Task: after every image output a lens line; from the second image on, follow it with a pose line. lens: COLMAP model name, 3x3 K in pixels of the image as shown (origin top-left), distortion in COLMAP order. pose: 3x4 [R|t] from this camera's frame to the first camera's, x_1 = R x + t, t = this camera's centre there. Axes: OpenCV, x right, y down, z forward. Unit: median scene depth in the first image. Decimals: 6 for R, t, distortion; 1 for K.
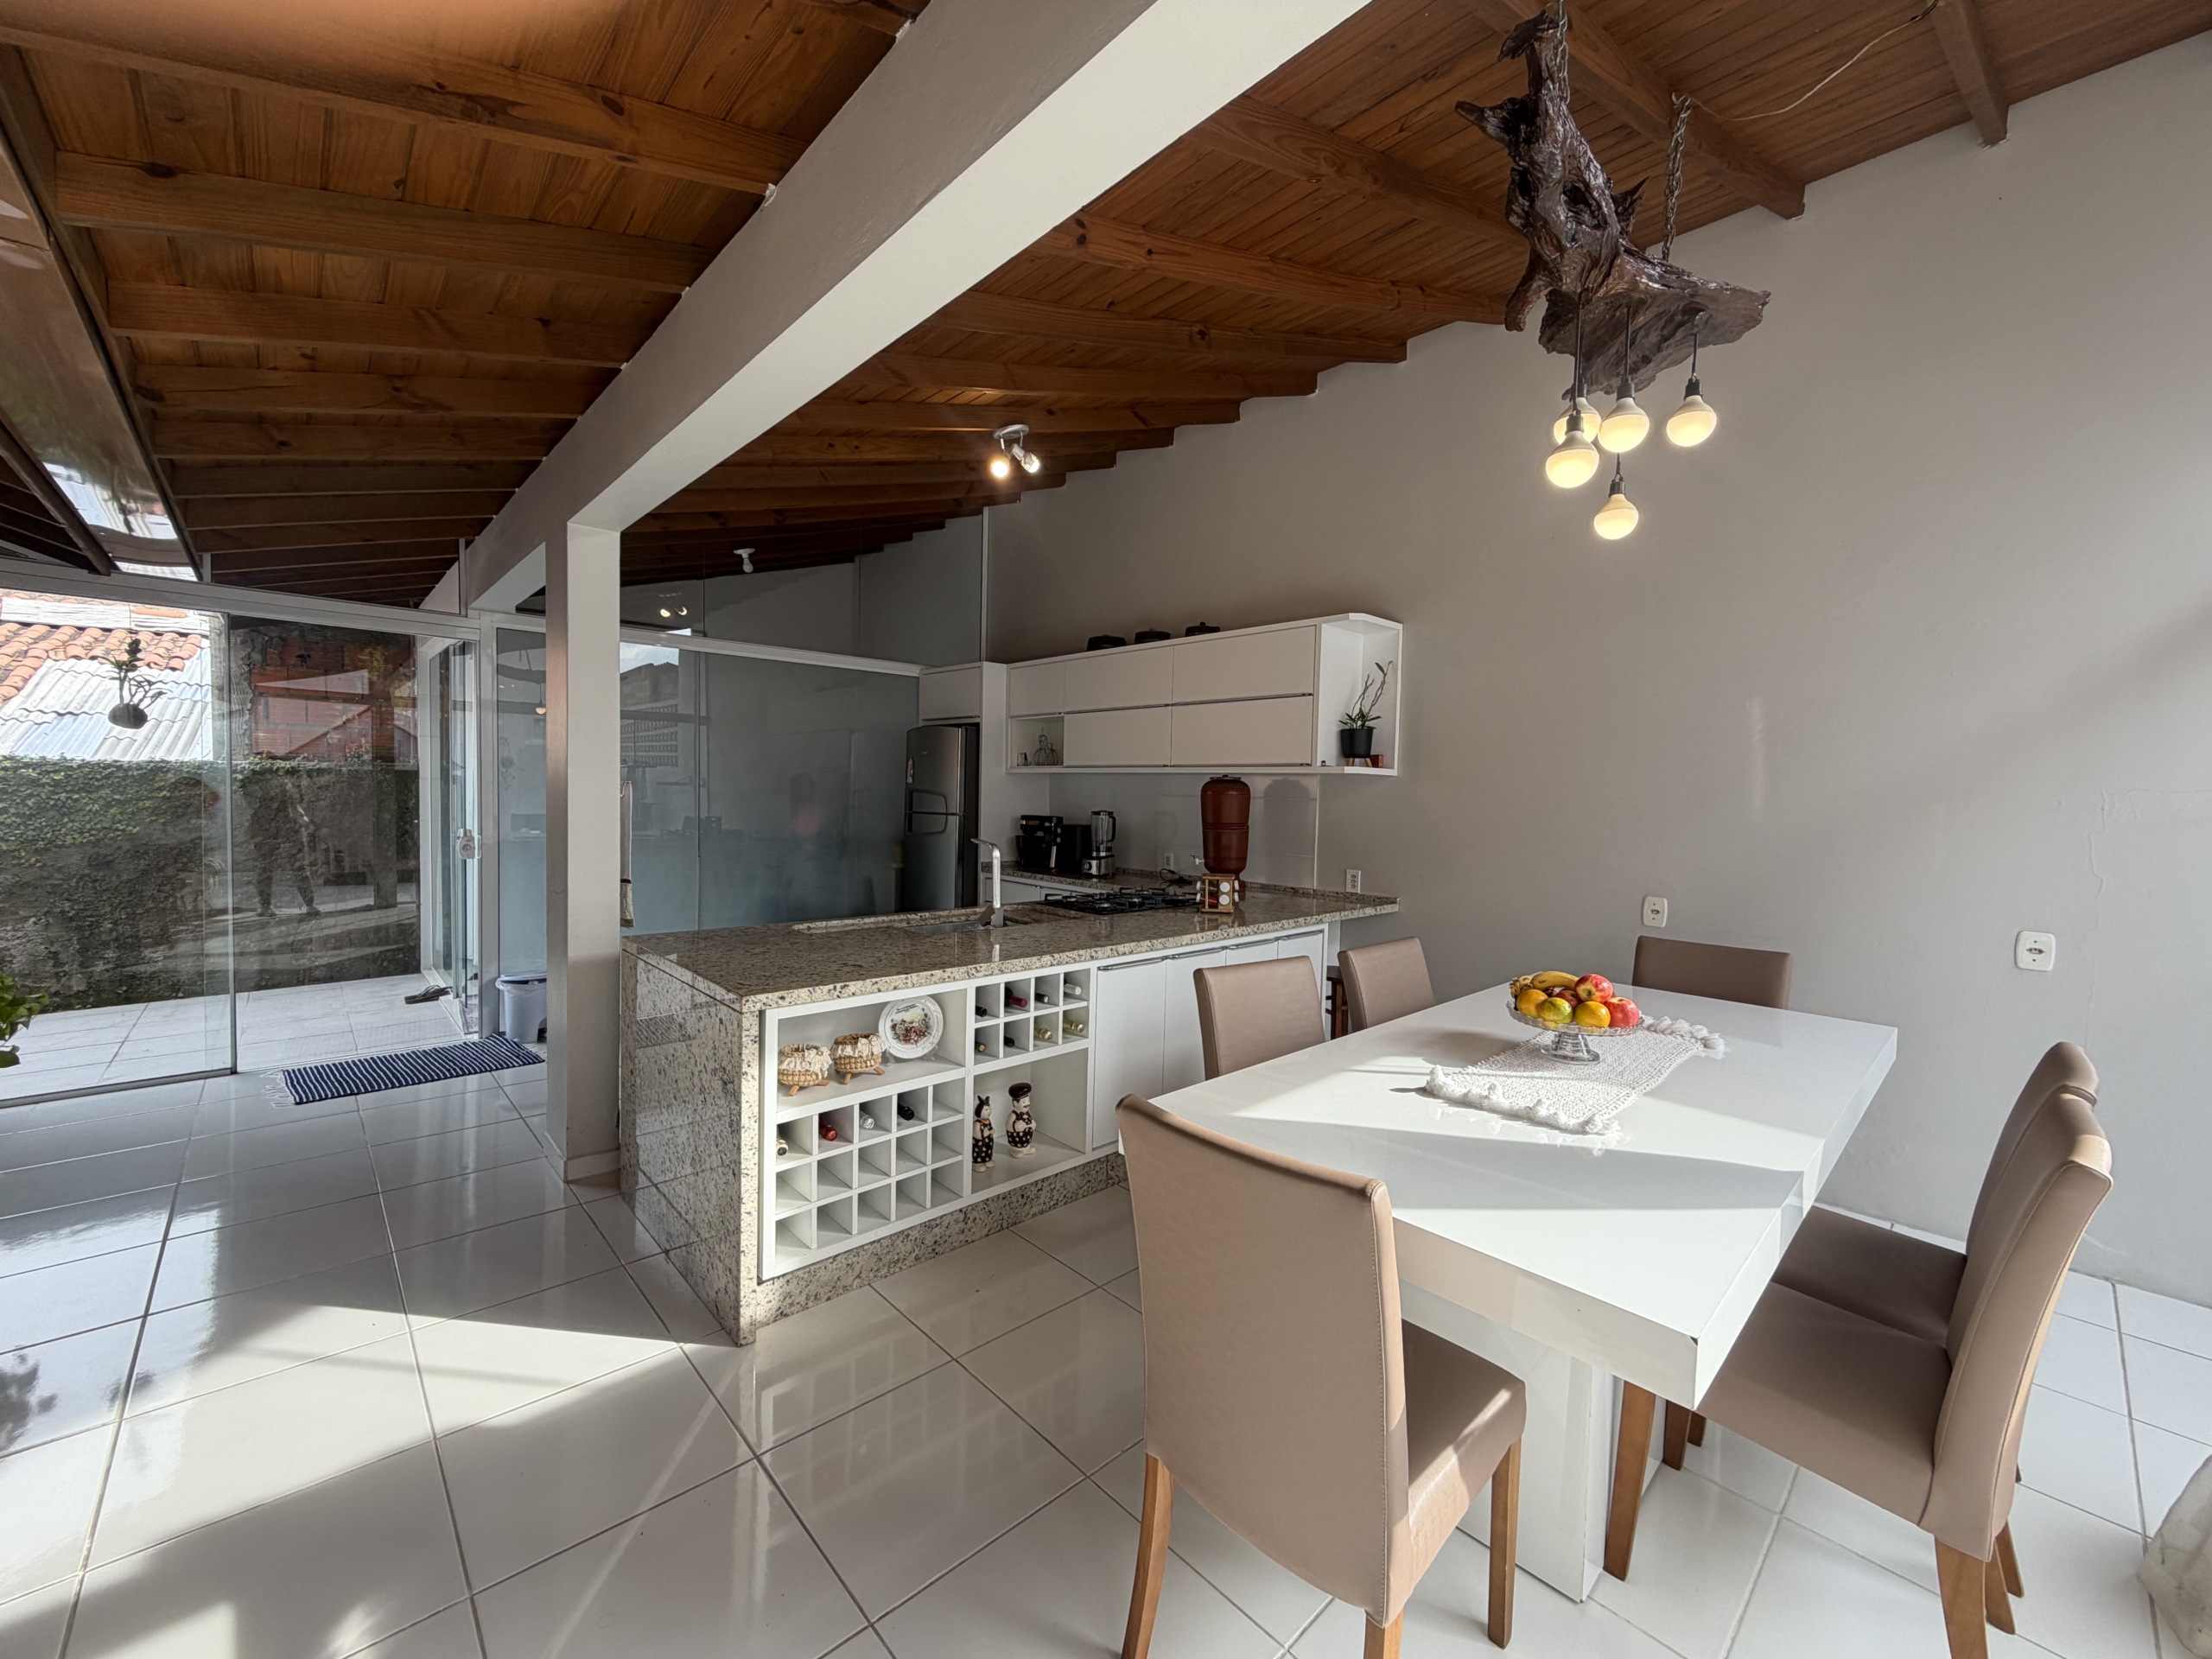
lens RADIAL K [[878.8, 0, 1090.5], [0, 878.8, 838.4], [0, 0, 1]] dist [-0.000653, -0.000049]
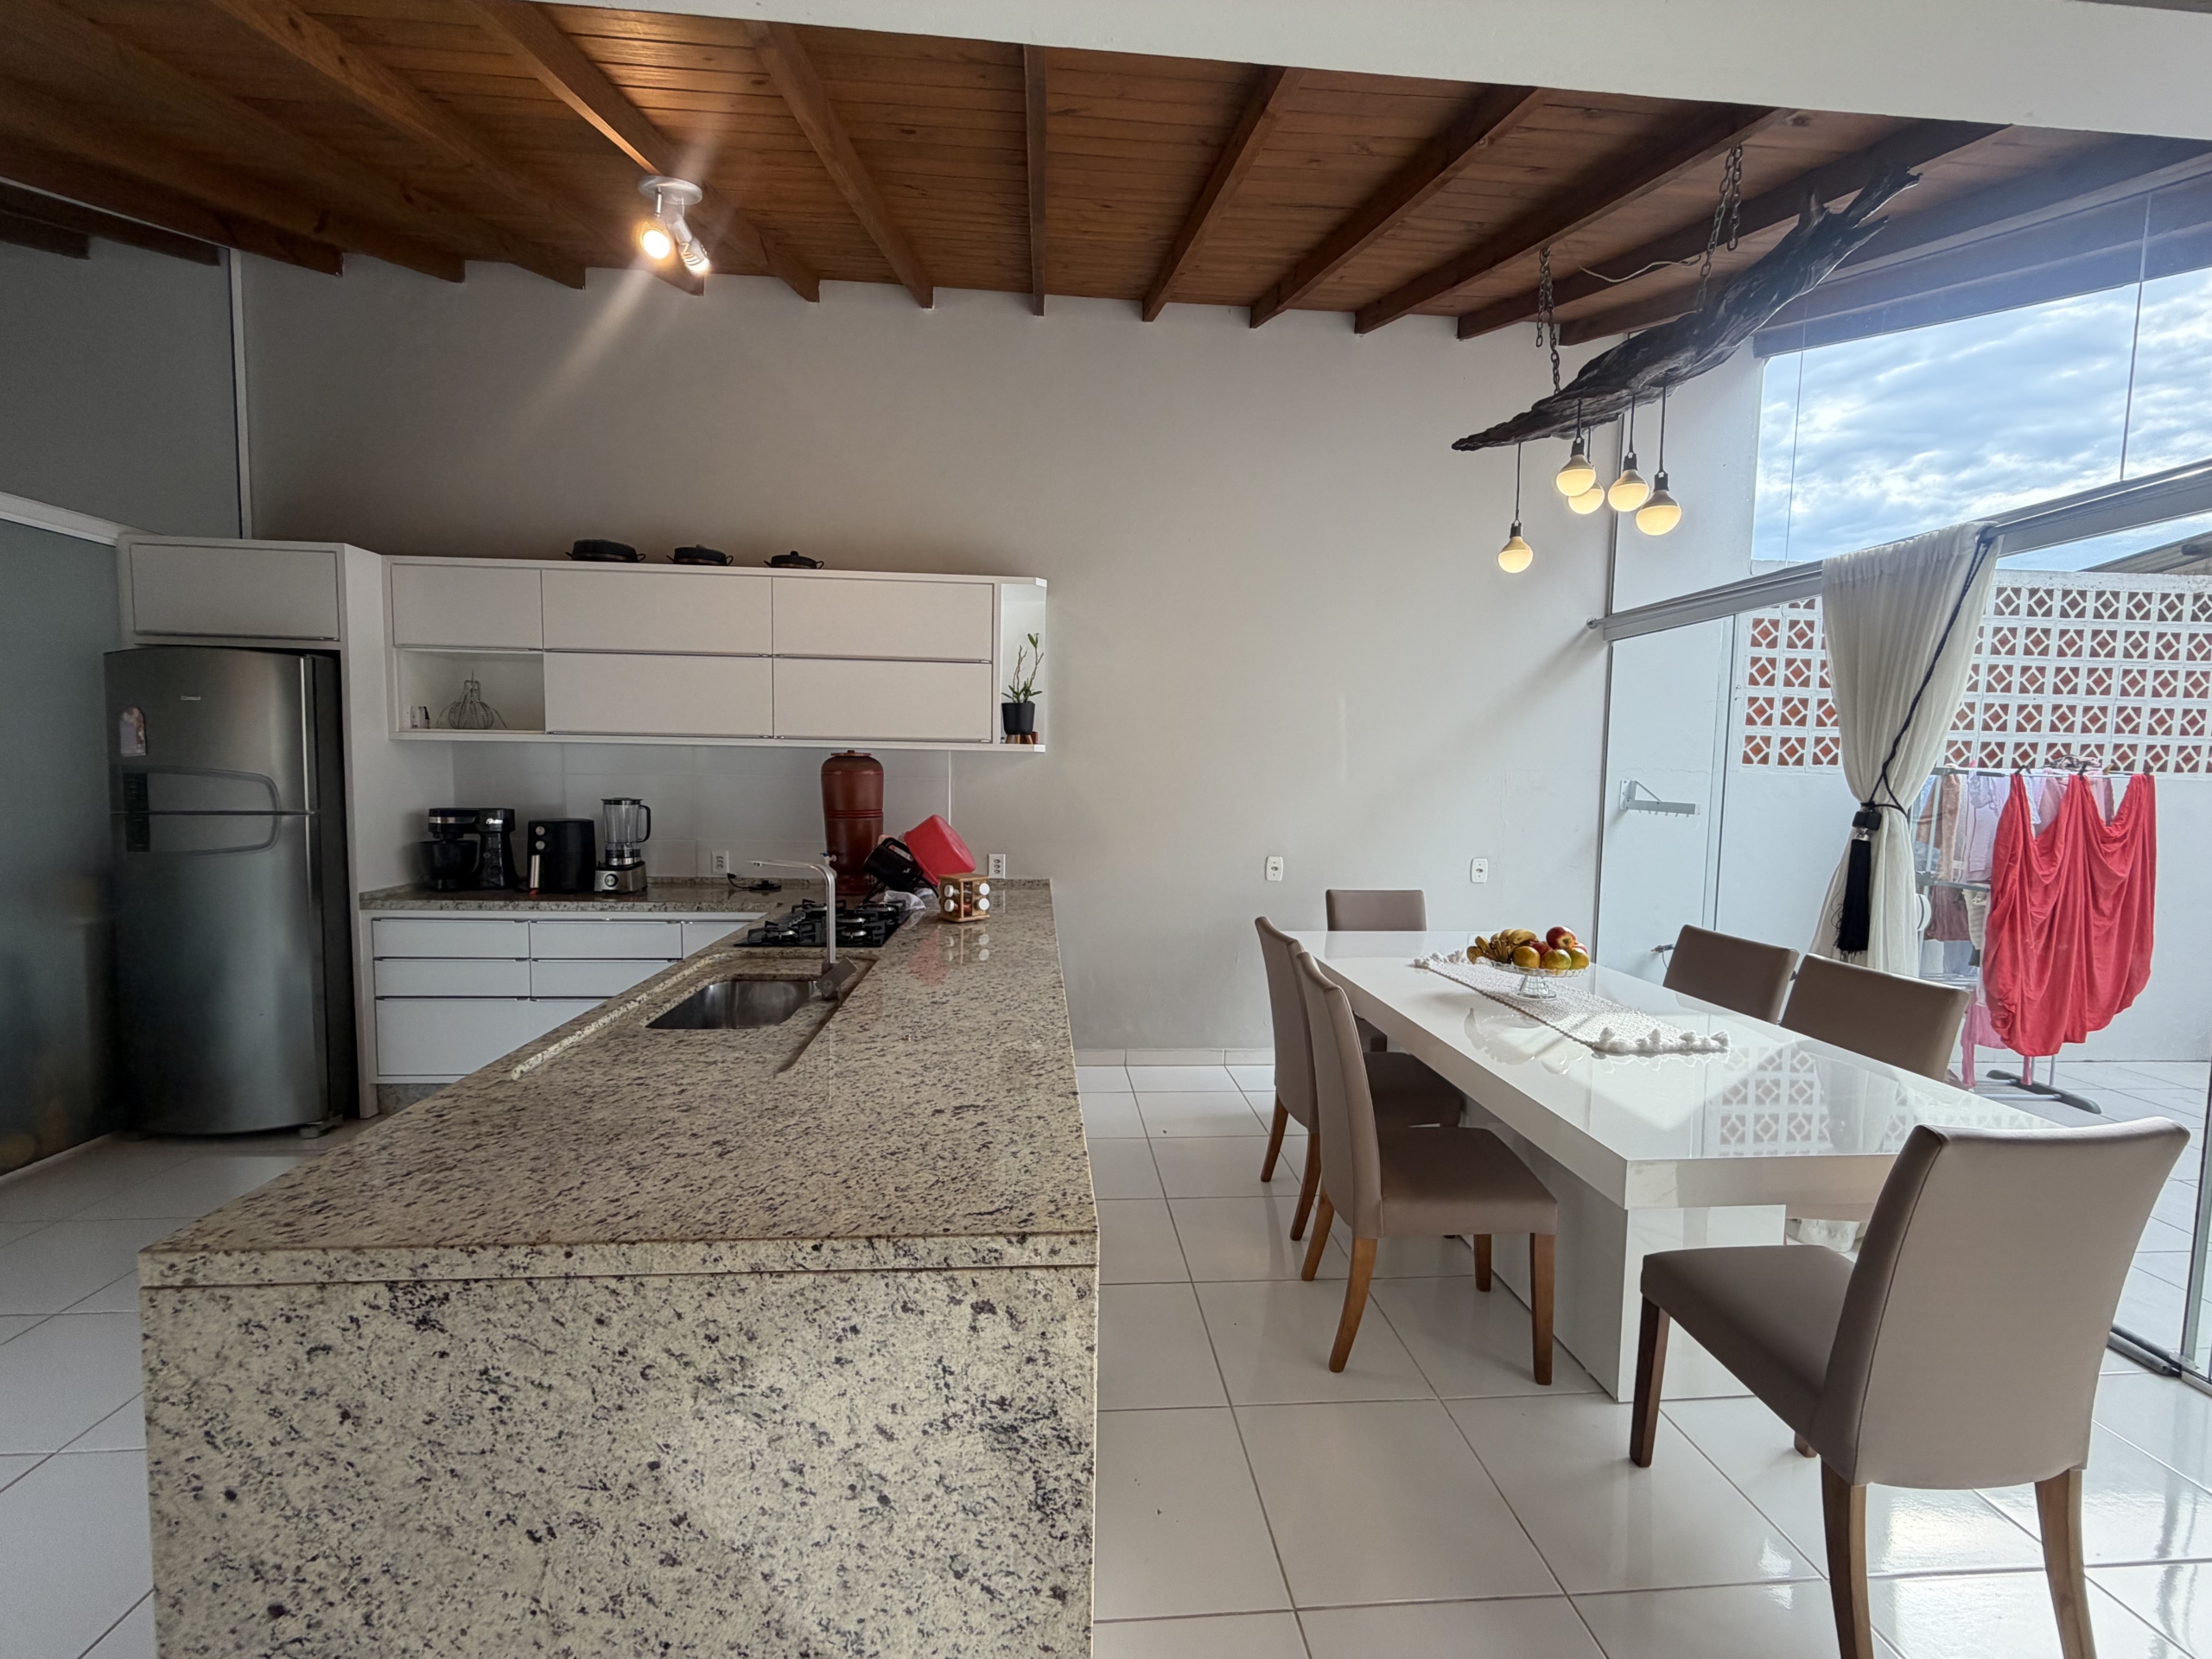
lens RADIAL K [[878.8, 0, 1107.6], [0, 878.8, 814.8], [0, 0, 1]] dist [-0.000653, -0.000049]
pose [[0.618937, -0.044332, 0.784189, -0.321032], [0.041436, 0.998859, 0.023763, -0.021283], [-0.784347, 0.017786, 0.620067, 0.306786]]
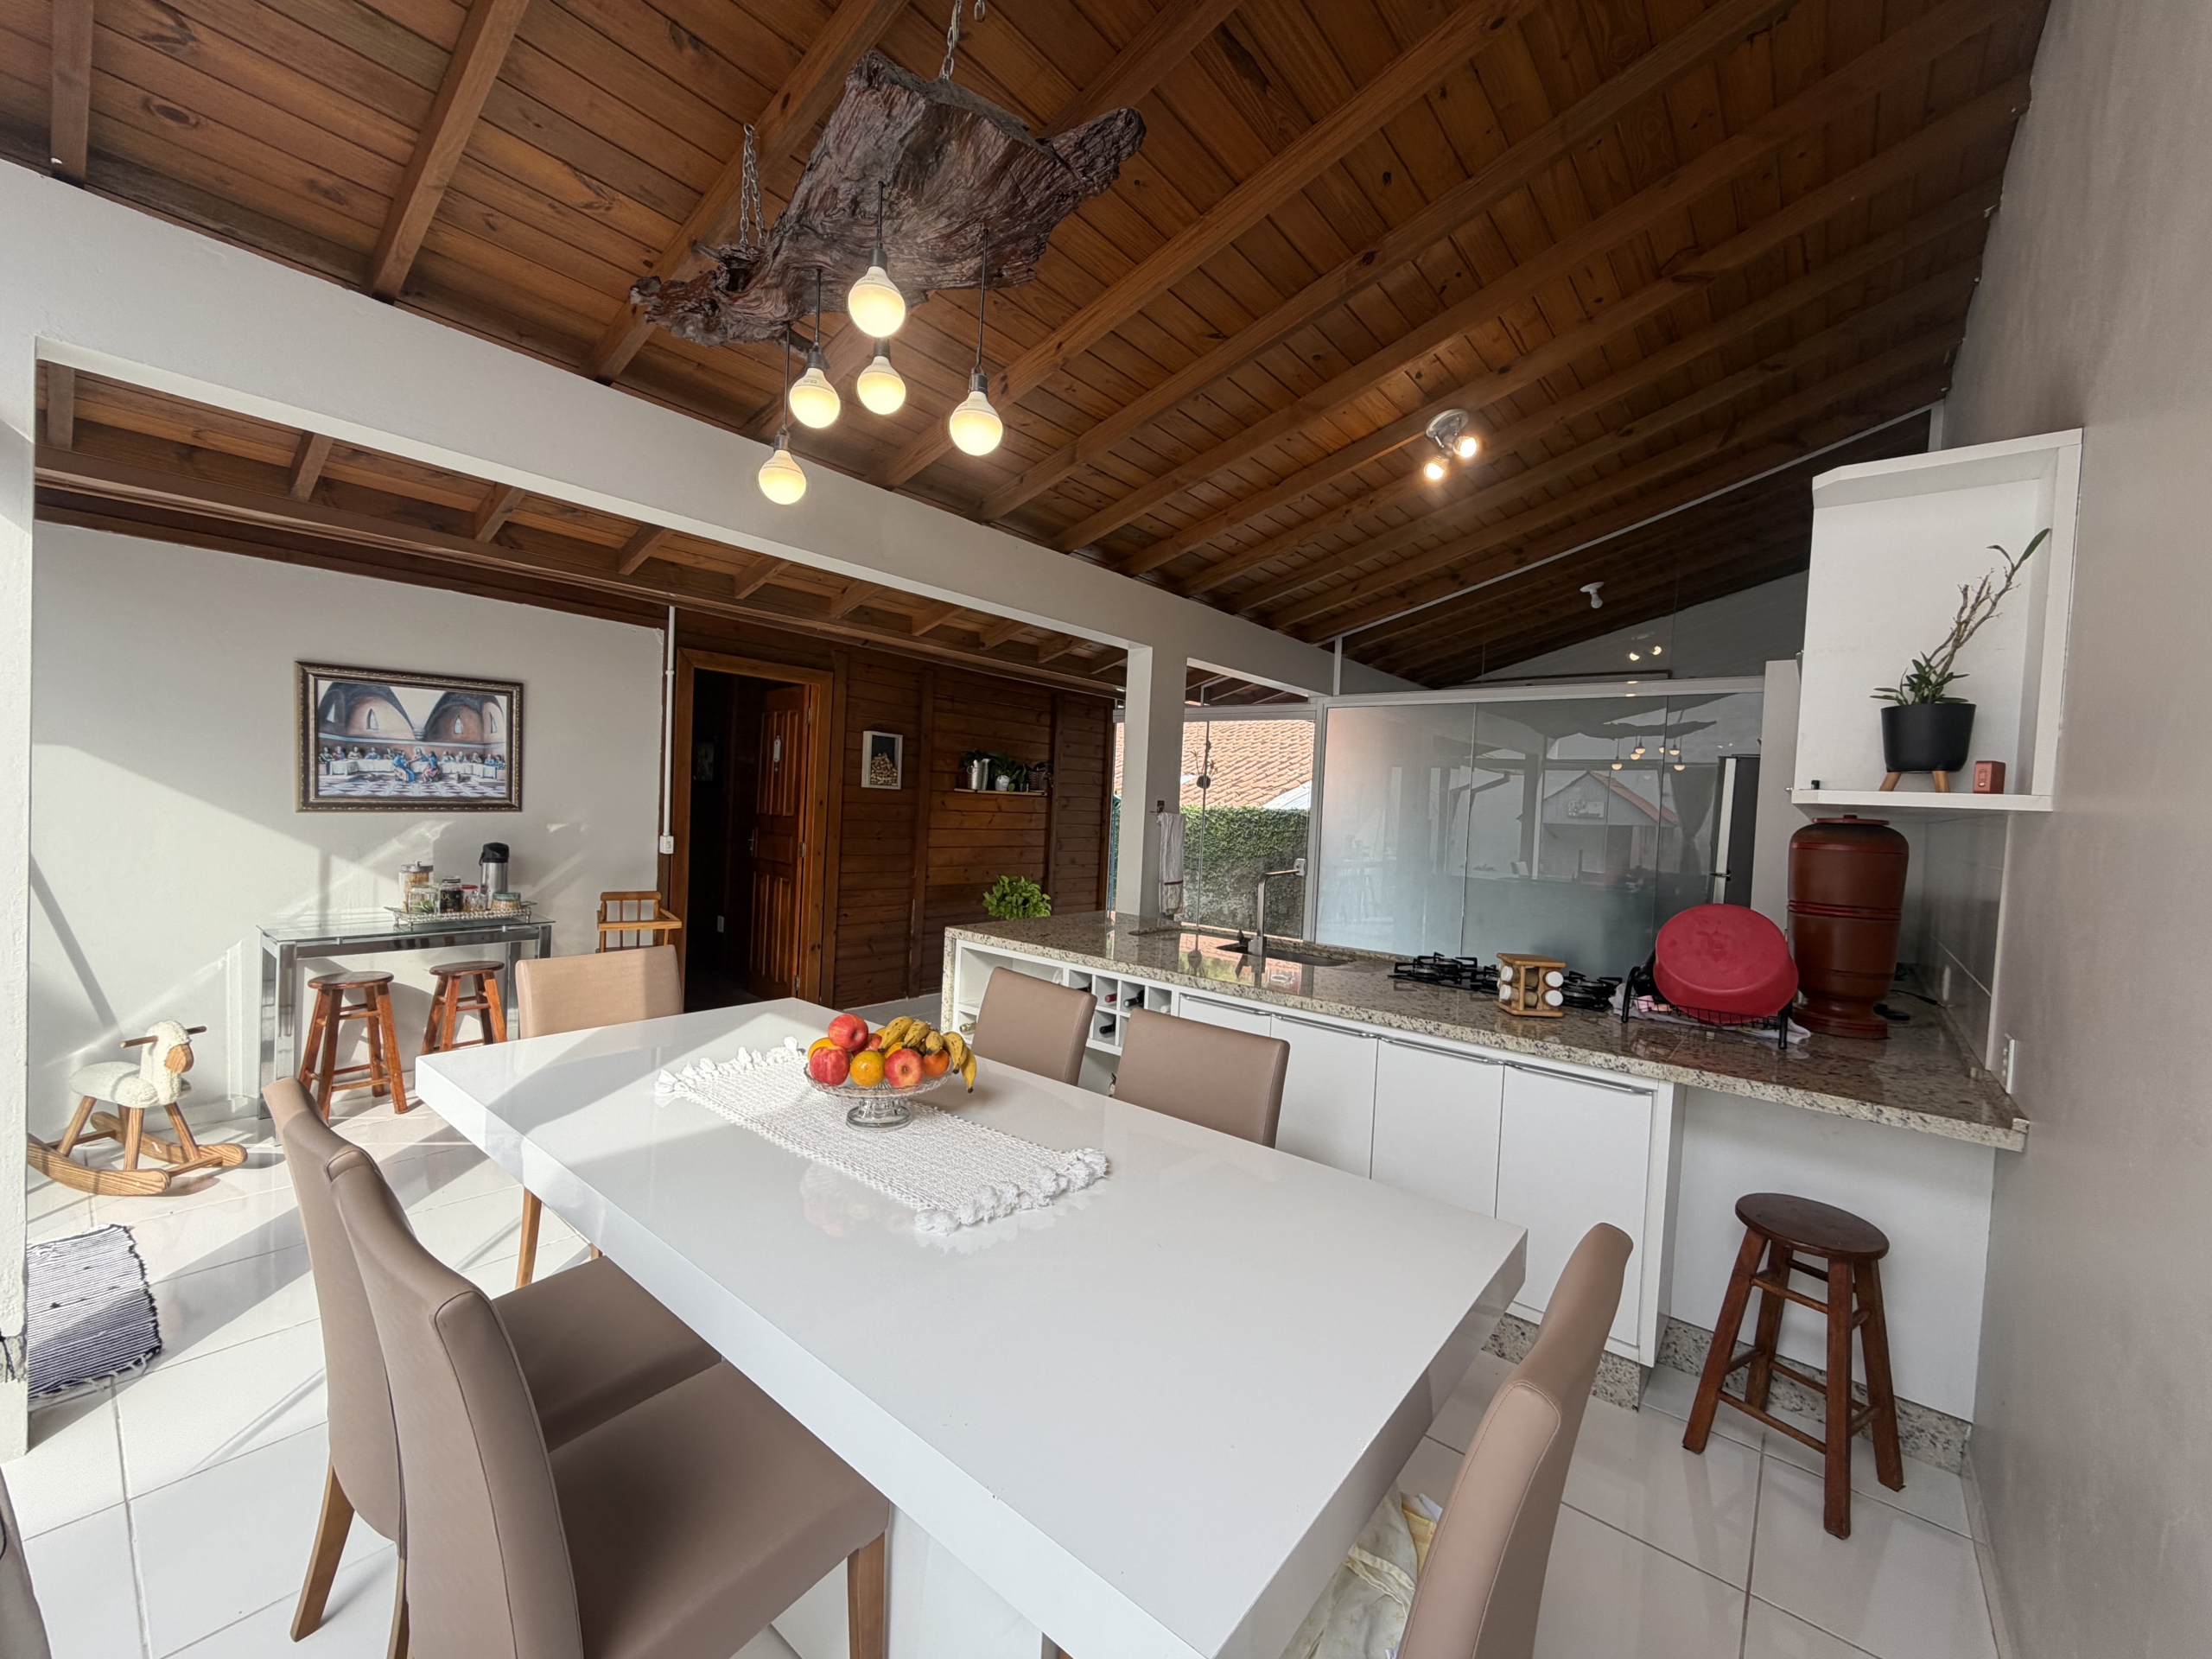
lens RADIAL K [[878.8, 0, 1103.6], [0, 878.8, 835.3], [0, 0, 1]] dist [-0.000653, -0.000049]
pose [[0.130483, 0.020793, -0.991232, 0.608853], [-0.094644, 0.995476, 0.008424, -0.020409], [0.986923, 0.092715, 0.131861, 0.470165]]
